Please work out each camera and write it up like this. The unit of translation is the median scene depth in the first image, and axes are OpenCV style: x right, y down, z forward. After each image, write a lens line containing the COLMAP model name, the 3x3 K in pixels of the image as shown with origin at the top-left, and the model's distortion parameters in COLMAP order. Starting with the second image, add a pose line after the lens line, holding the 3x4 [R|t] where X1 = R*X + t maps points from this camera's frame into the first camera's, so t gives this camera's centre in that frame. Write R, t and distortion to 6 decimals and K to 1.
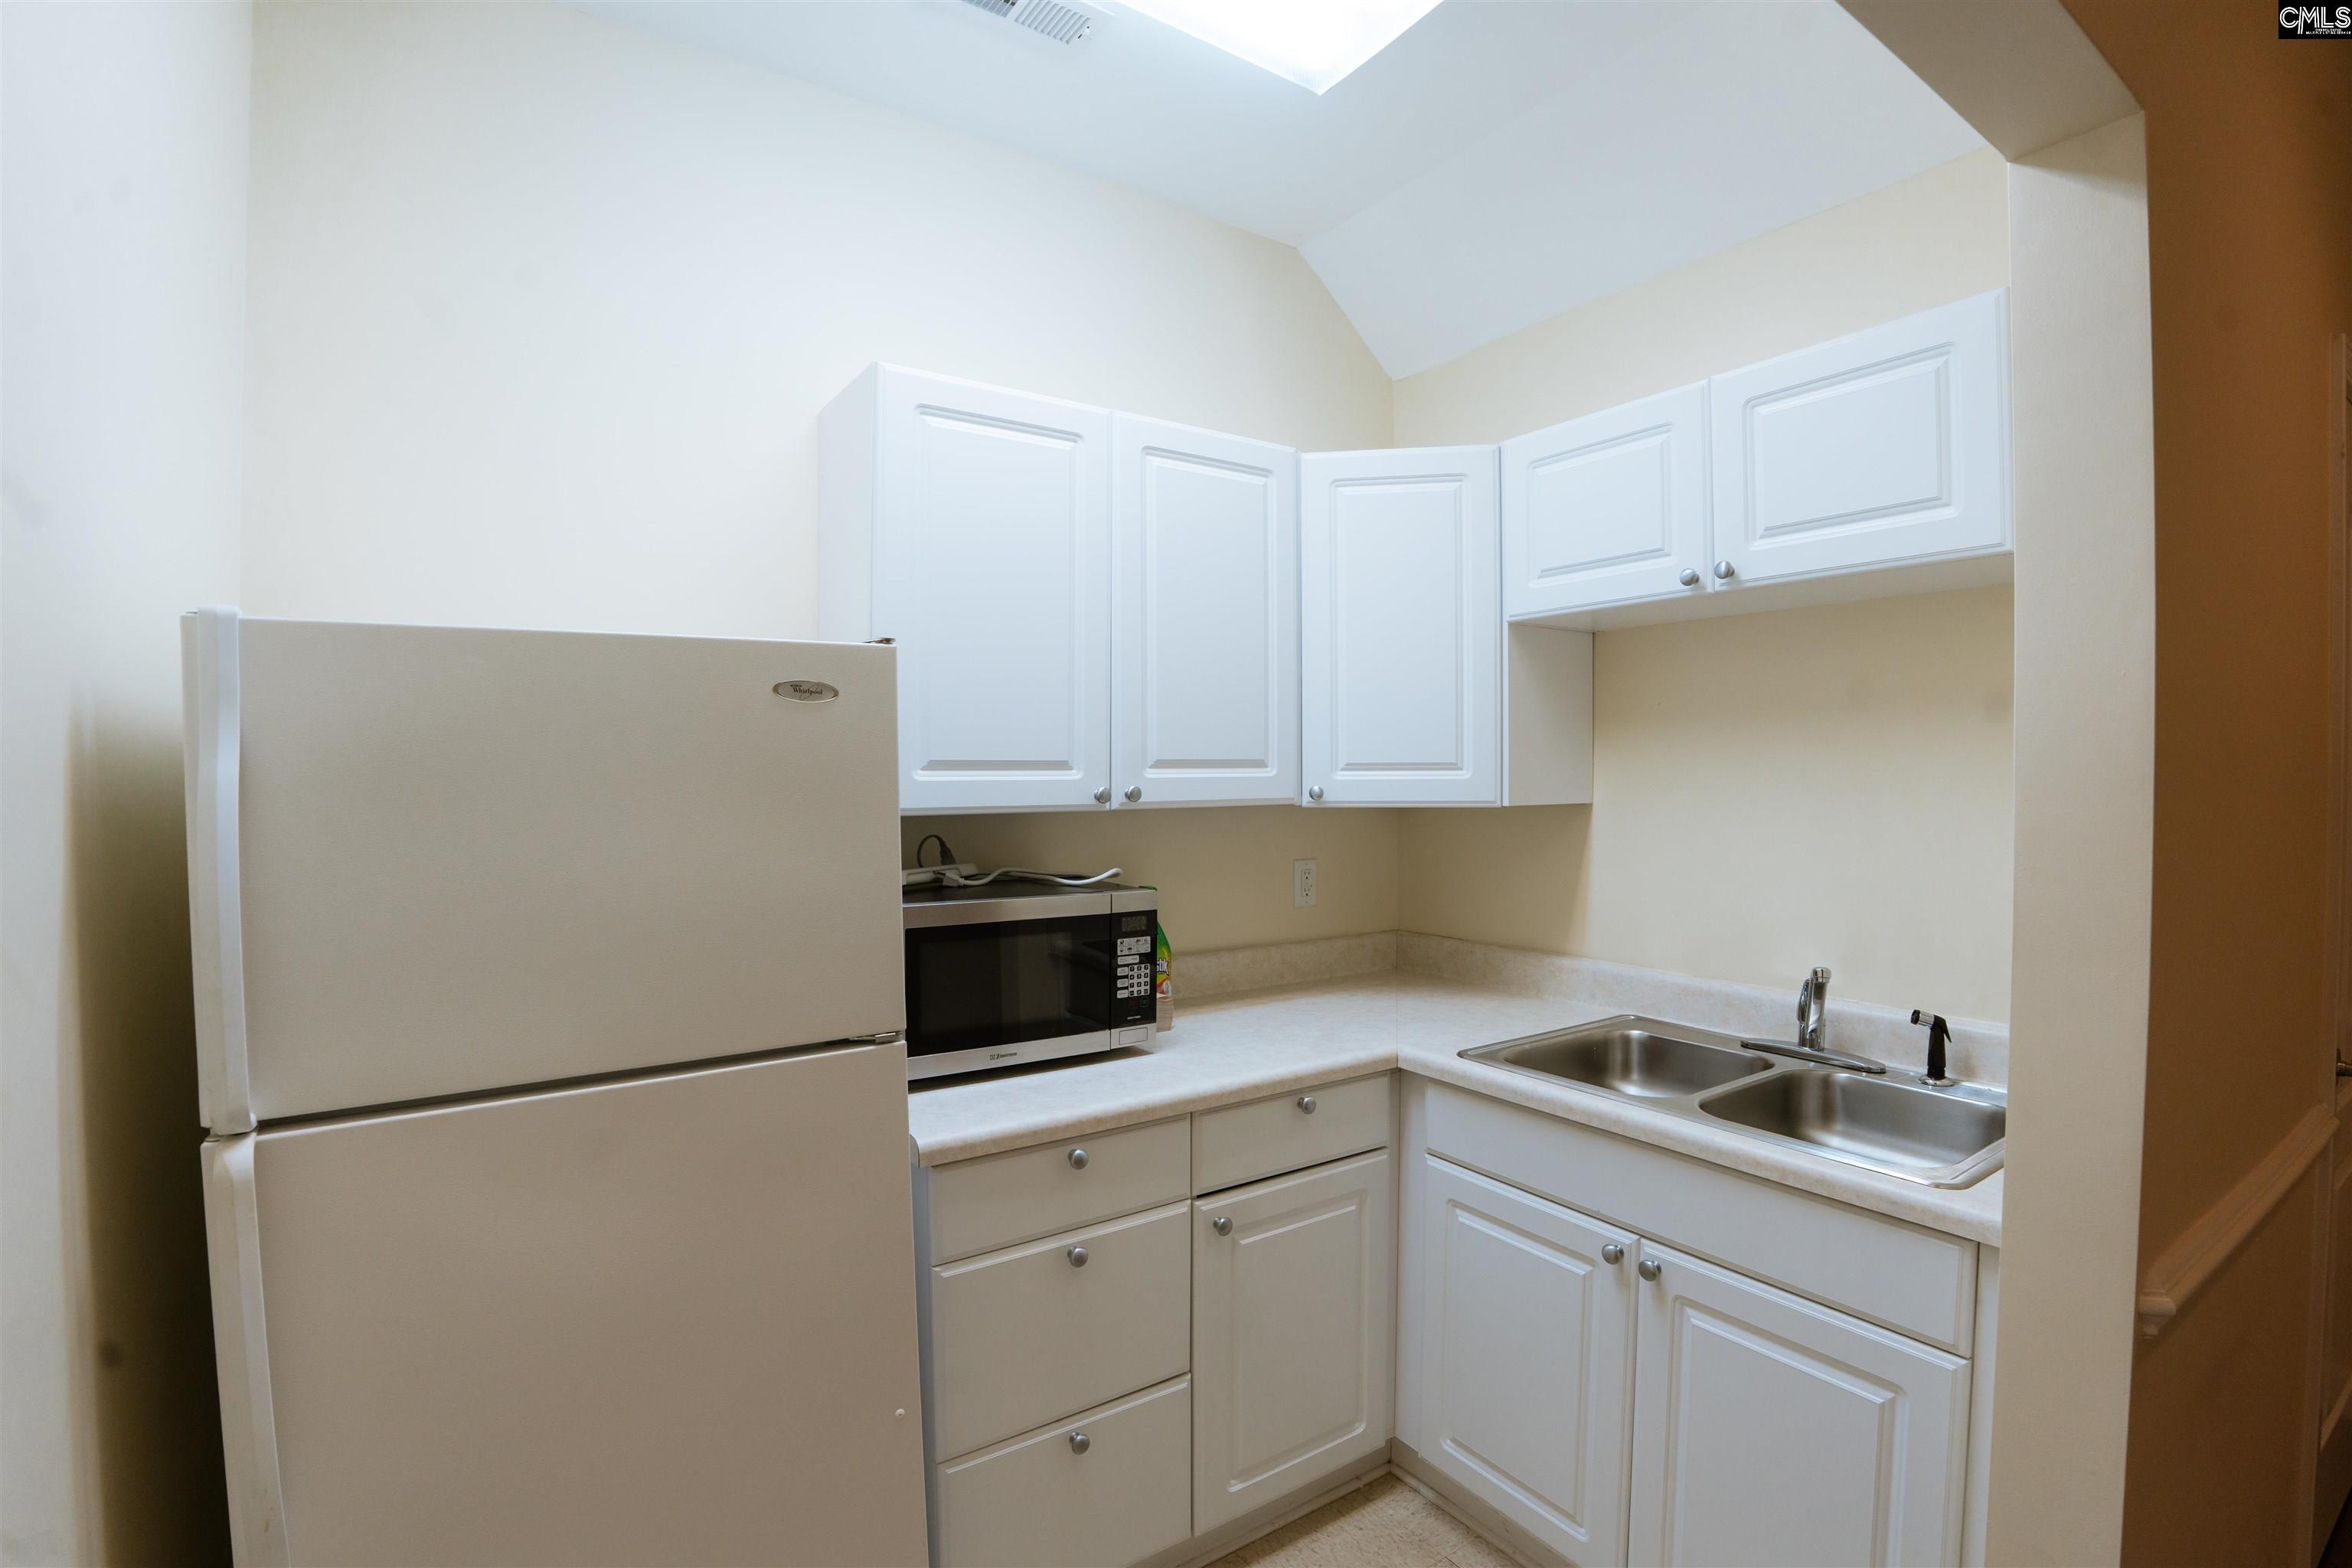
lens RADIAL K [[1052.7, 0, 1184.9], [0, 1052.7, 812.4], [0, 0, 1]] dist [-0.067222, 0.000425]
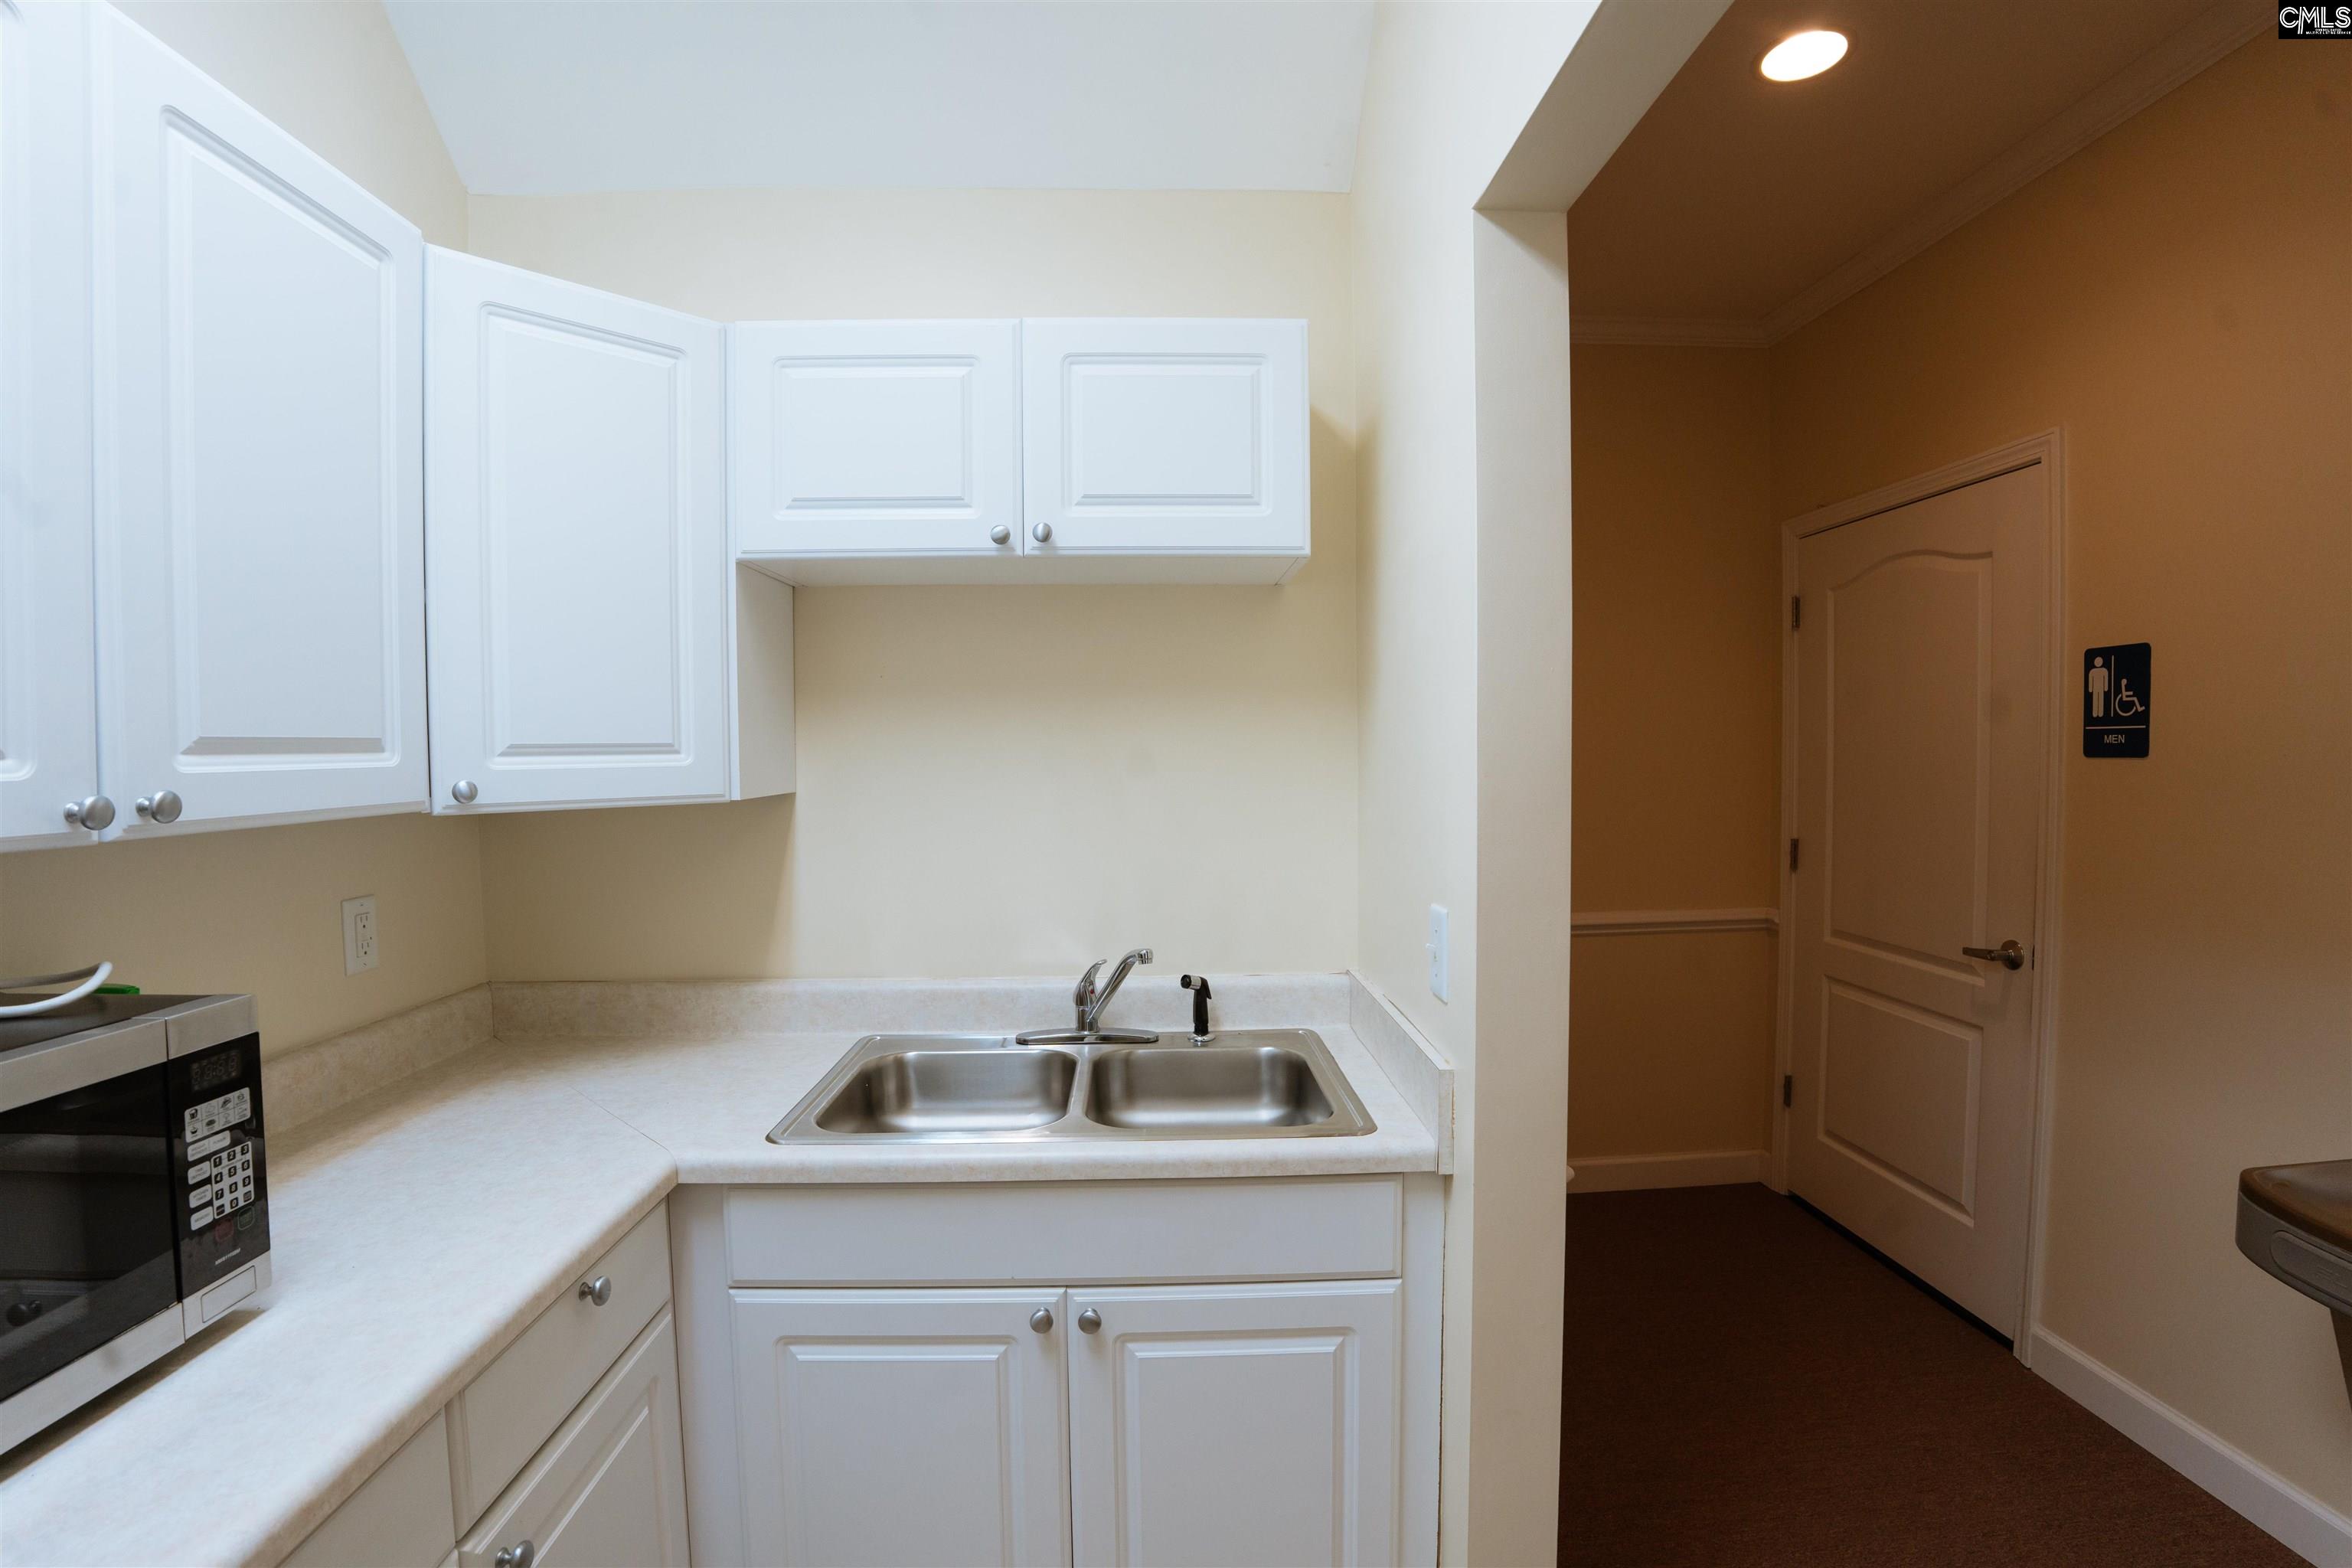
lens RADIAL K [[1073.8, 0, 1171.6], [0, 1073.8, 796.2], [0, 0, 1]] dist [-0.081712, 0.019925]
pose [[0.526693, -0.038585, 0.849180, -0.202763], [0.036358, 0.999078, 0.022845, -0.016614], [-0.849278, 0.018842, 0.527610, 0.355530]]
